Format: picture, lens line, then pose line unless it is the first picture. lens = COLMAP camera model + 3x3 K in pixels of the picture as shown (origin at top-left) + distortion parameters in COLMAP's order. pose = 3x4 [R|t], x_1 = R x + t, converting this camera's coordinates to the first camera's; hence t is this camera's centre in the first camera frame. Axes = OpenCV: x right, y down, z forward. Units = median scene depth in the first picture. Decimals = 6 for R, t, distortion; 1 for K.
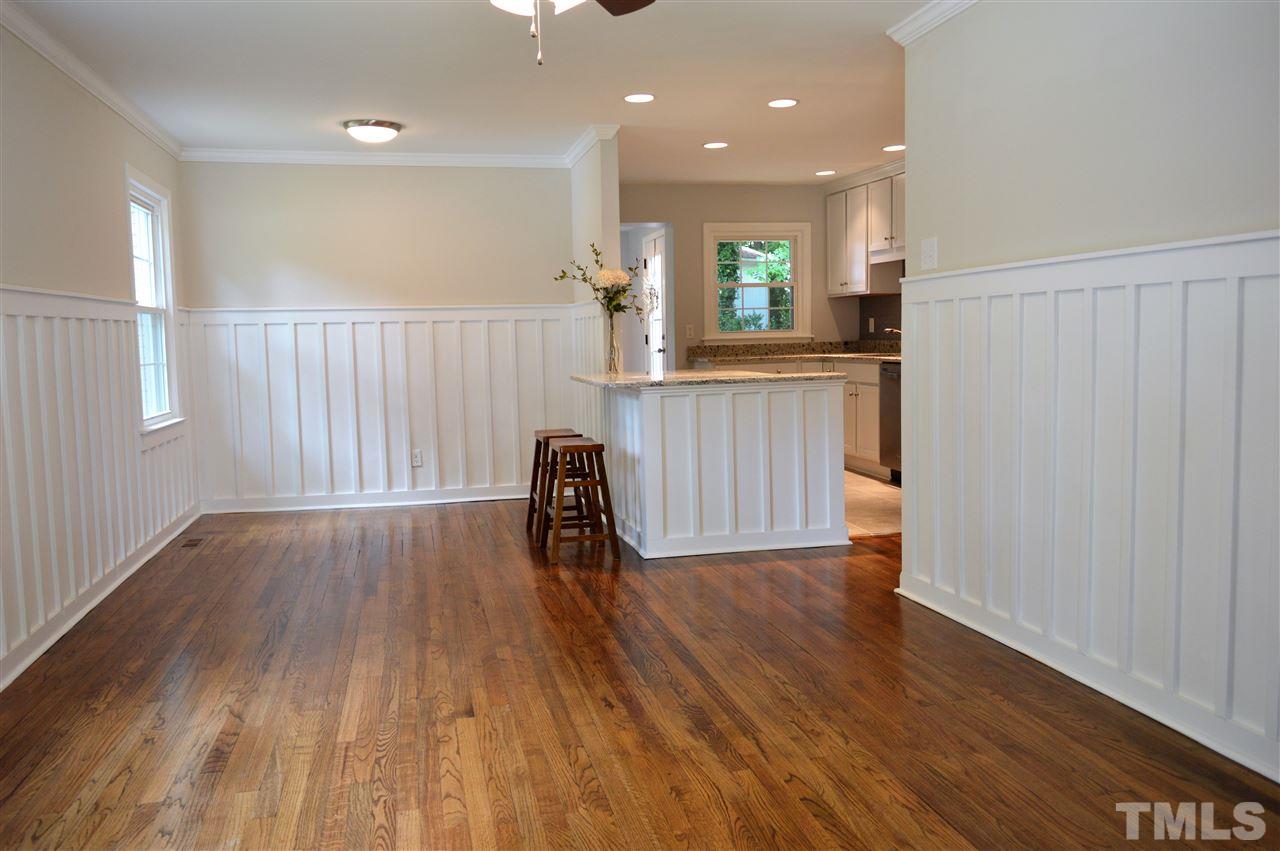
lens RADIAL K [[1012.5, 0, 630.5], [0, 1012.5, 412.3], [0, 0, 1]] dist [-0.007342, -0.009957]
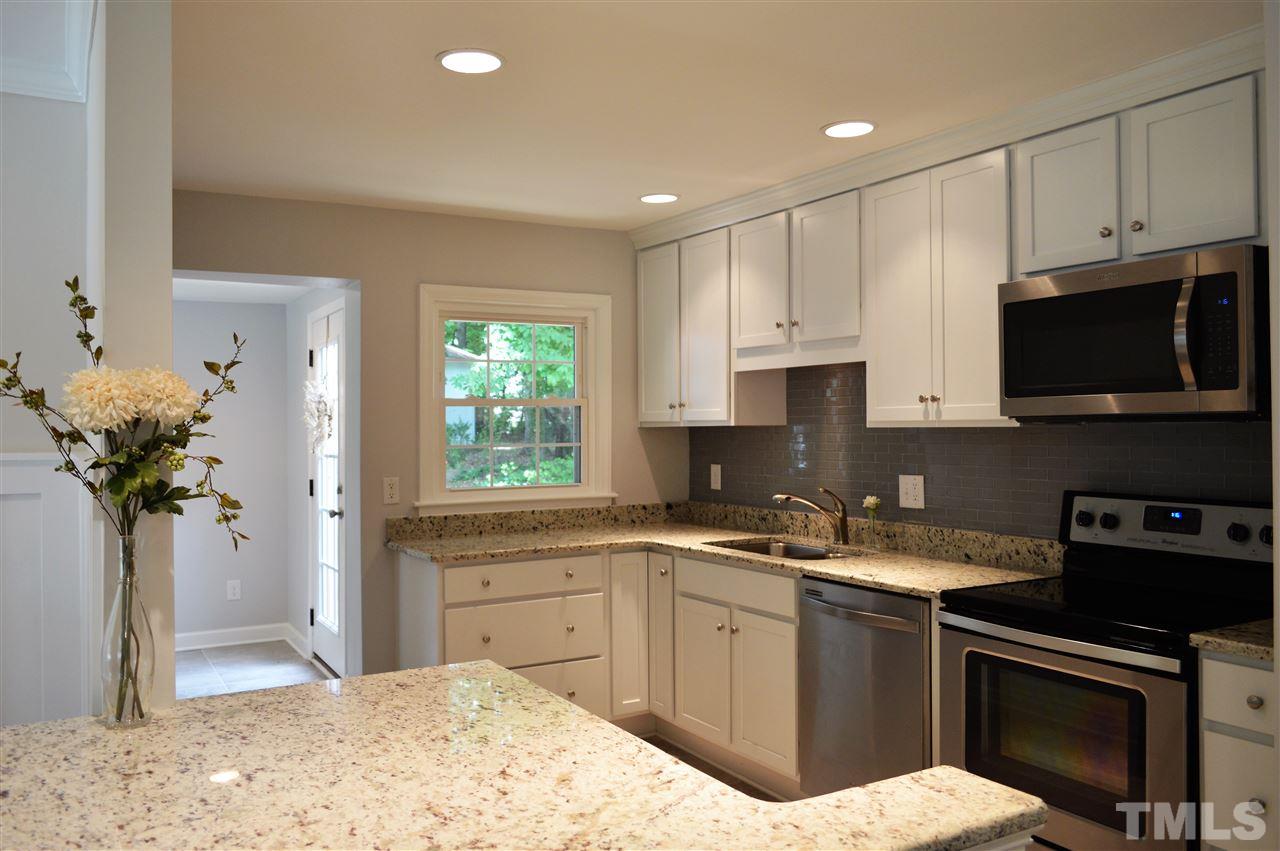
lens RADIAL K [[1012.5, 0, 636.3], [0, 1012.5, 420.2], [0, 0, 1]] dist [-0.007342, -0.009957]
pose [[0.953631, 0.016987, 0.300497, 0.029136], [0.010603, 0.995890, -0.089948, -0.087771], [-0.300790, 0.088963, 0.949532, 0.610504]]
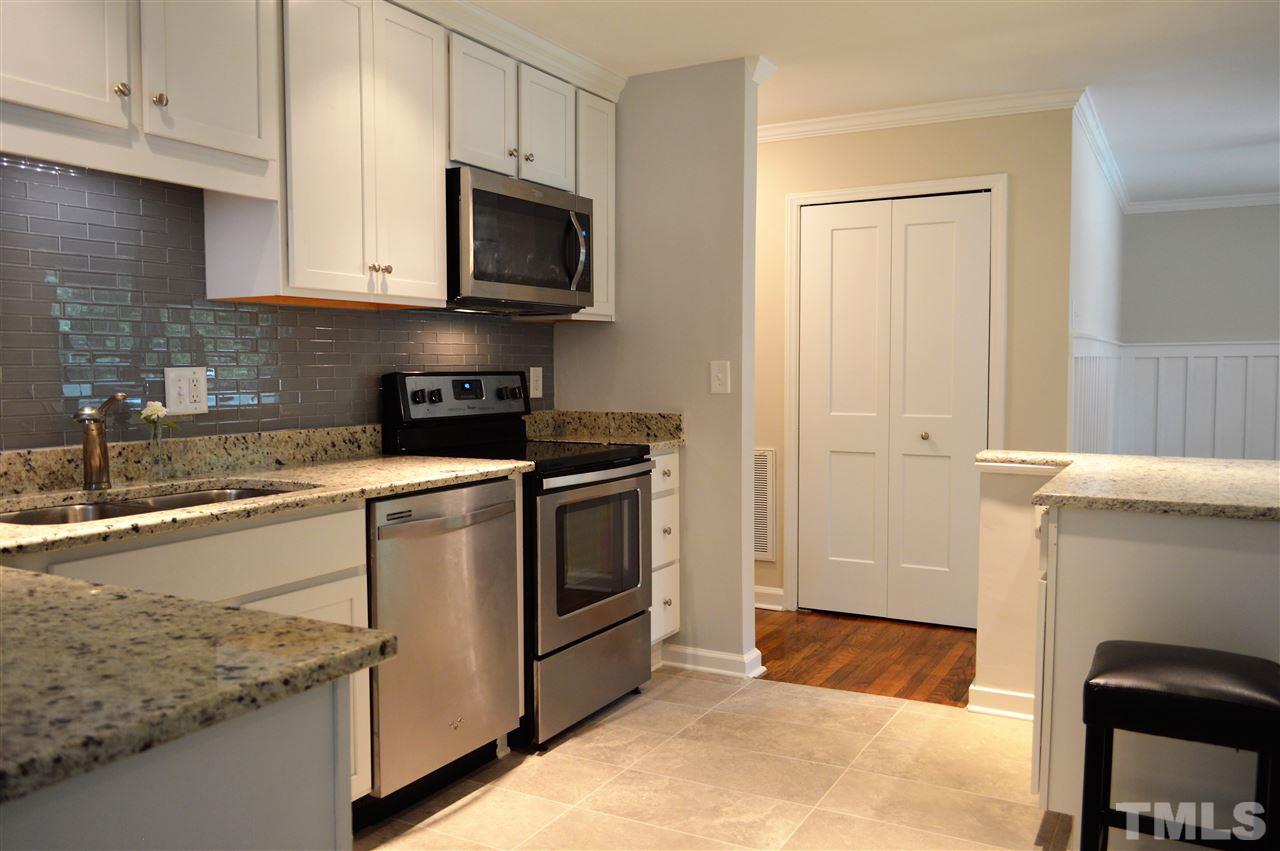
lens RADIAL K [[1012.5, 0, 634.6], [0, 1012.5, 420.1], [0, 0, 1]] dist [-0.007342, -0.009957]
pose [[-0.748902, -0.010986, 0.662589, -0.047915], [0.073267, 0.992360, 0.099265, -0.112896], [-0.658617, 0.122886, -0.742376, 1.301015]]
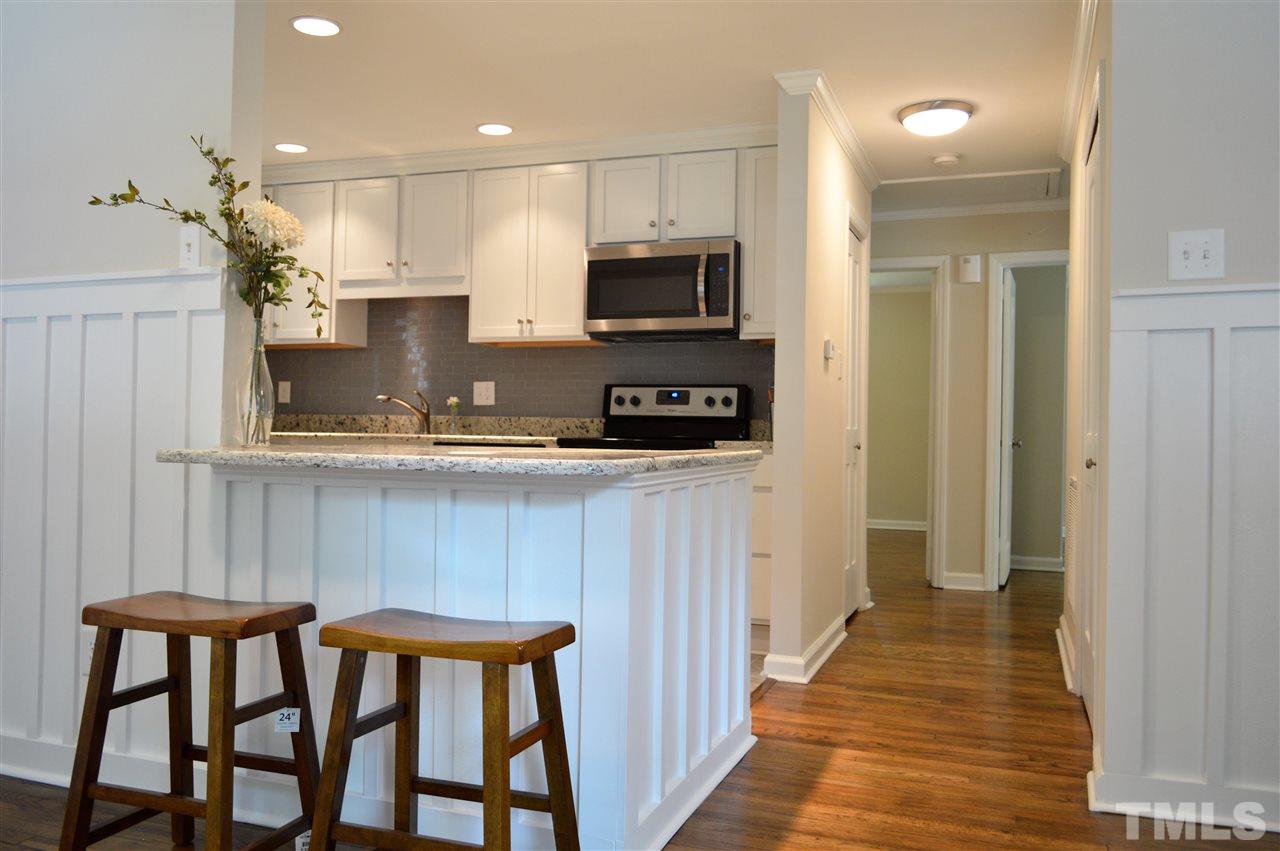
lens RADIAL K [[1012.5, 0, 638.6], [0, 1012.5, 418.7], [0, 0, 1]] dist [-0.007342, -0.009957]
pose [[0.550497, 0.041648, 0.833798, -0.253197], [0.037903, 0.996478, -0.074799, -0.011833], [-0.833976, 0.072780, 0.546979, 0.571868]]
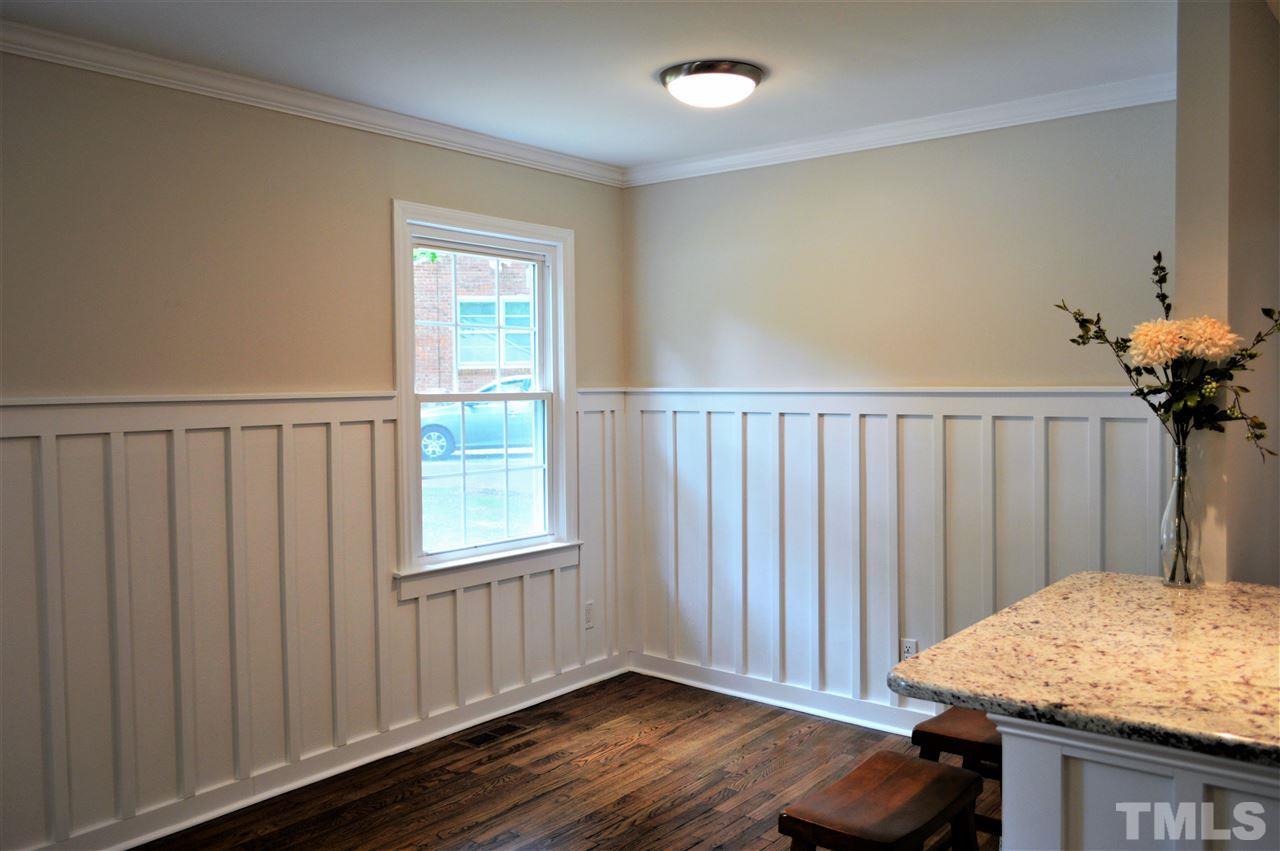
lens RADIAL K [[1012.5, 0, 644.6], [0, 1012.5, 437.1], [0, 0, 1]] dist [-0.007342, -0.009957]
pose [[0.632500, 0.055989, -0.772534, 0.133139], [-0.064401, 0.997732, 0.019583, -0.080717], [0.771878, 0.037366, 0.634671, 0.538435]]
